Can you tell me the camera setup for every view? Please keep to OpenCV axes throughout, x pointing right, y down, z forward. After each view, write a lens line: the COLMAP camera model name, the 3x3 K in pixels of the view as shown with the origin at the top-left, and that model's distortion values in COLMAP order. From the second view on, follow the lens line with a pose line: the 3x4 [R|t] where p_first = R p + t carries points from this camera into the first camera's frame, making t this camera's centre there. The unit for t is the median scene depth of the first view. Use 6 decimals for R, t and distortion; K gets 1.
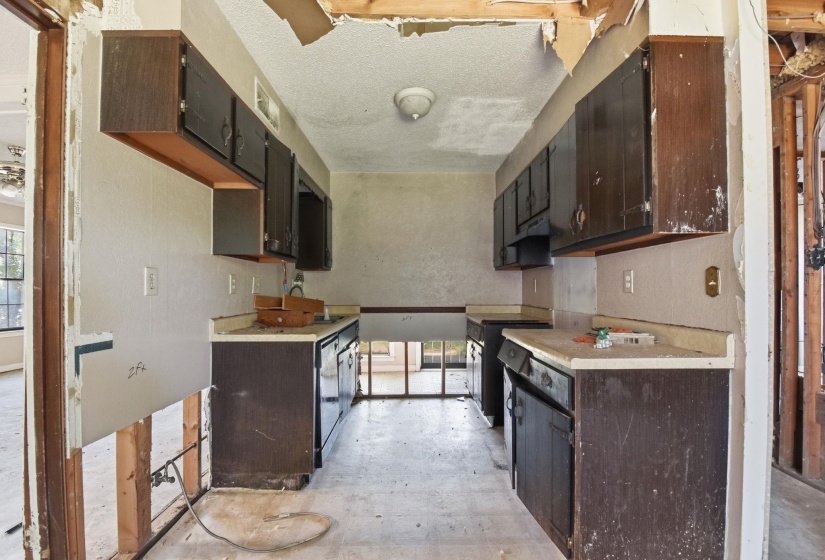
lens RADIAL K [[380.6, 0, 411.5], [0, 380.6, 286.8], [0, 0, 1]] dist [-0.018662, -0.000414]
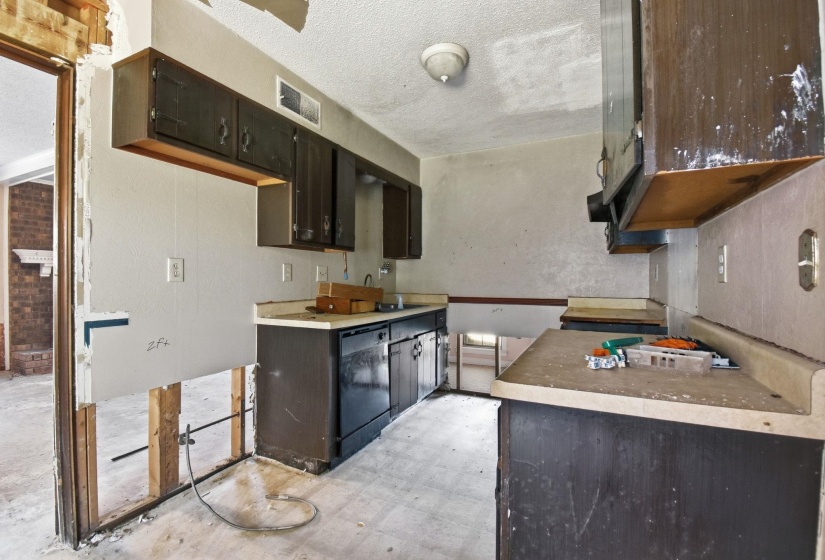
lens RADIAL K [[371.9, 0, 412.5], [0, 371.9, 280.0], [0, 0, 1]] dist [0.014624, -0.022654]
pose [[0.893985, 0.003270, -0.448086, 0.382549], [0.001317, 0.999950, 0.009925, 0.005072], [0.448096, -0.009463, 0.893936, 0.227764]]
